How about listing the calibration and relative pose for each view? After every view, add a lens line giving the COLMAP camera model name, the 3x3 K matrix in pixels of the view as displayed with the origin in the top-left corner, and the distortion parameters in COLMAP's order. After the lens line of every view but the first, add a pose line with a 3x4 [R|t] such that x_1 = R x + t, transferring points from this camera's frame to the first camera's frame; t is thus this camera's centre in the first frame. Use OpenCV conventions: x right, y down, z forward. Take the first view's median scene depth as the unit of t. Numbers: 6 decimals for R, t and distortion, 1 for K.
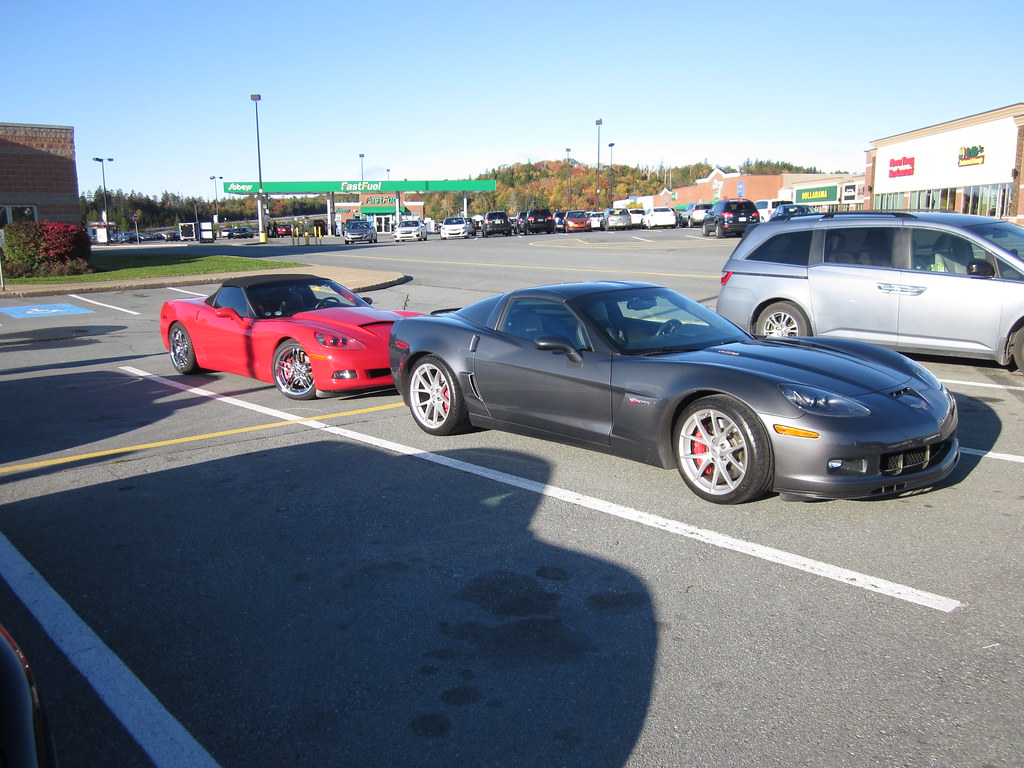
lens RADIAL K [[851.1, 0, 512.0], [0, 851.1, 384.0], [0, 0, 1]] dist [-0.049110, 0.025136]
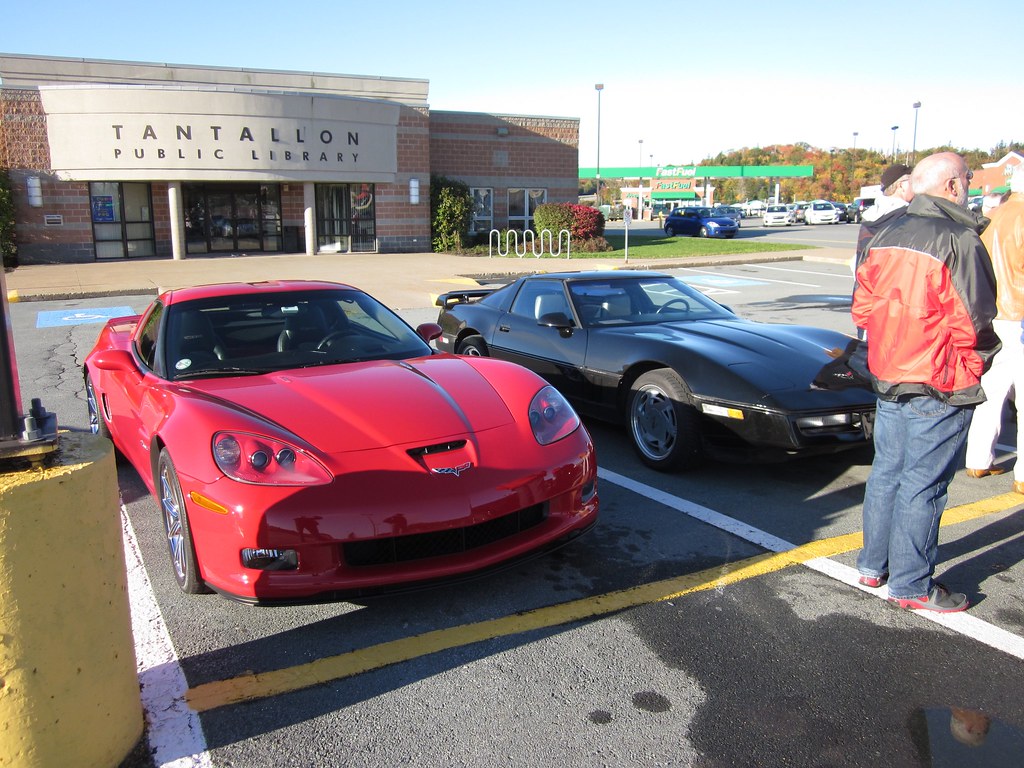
lens RADIAL K [[851.1, 0, 512.0], [0, 851.1, 384.0], [0, 0, 1]] dist [-0.049110, 0.025136]
pose [[0.972355, 0.049031, -0.228300, -0.151370], [-0.045284, 0.998740, 0.021623, 0.010863], [0.229073, -0.010687, 0.973351, -0.051299]]
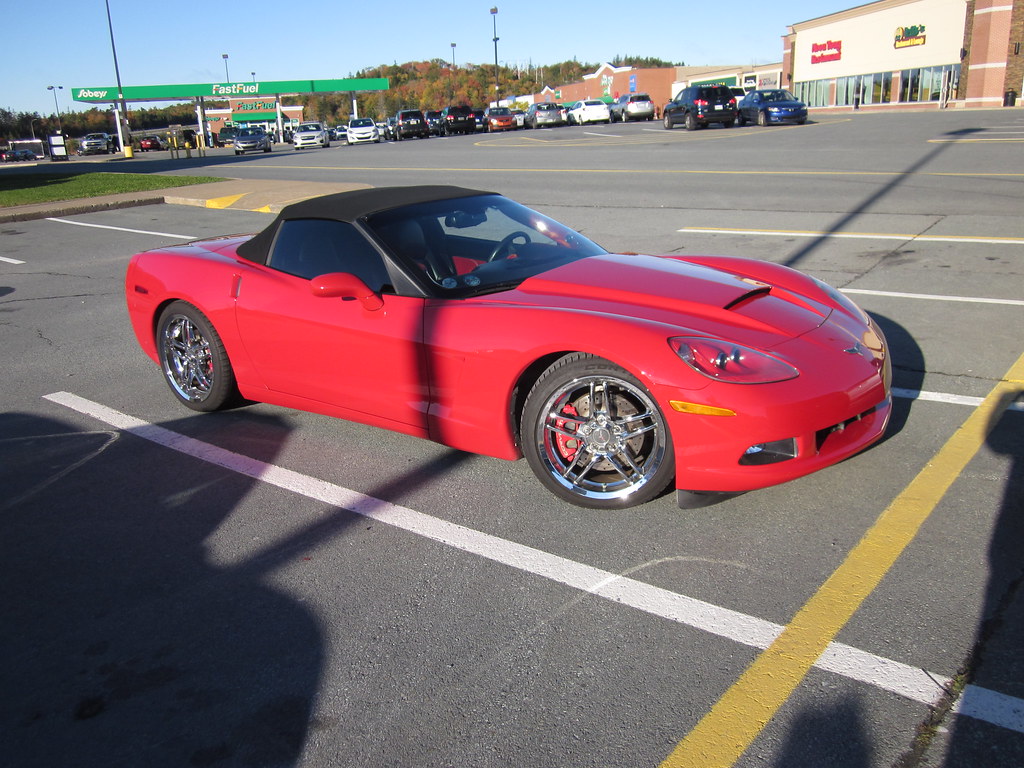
lens RADIAL K [[851.1, 0, 512.0], [0, 851.1, 384.0], [0, 0, 1]] dist [-0.049110, 0.025136]
pose [[0.988061, -0.071778, 0.136319, -0.042682], [0.056912, 0.992303, 0.109984, -0.010412], [-0.143164, -0.100913, 0.984541, 0.077842]]
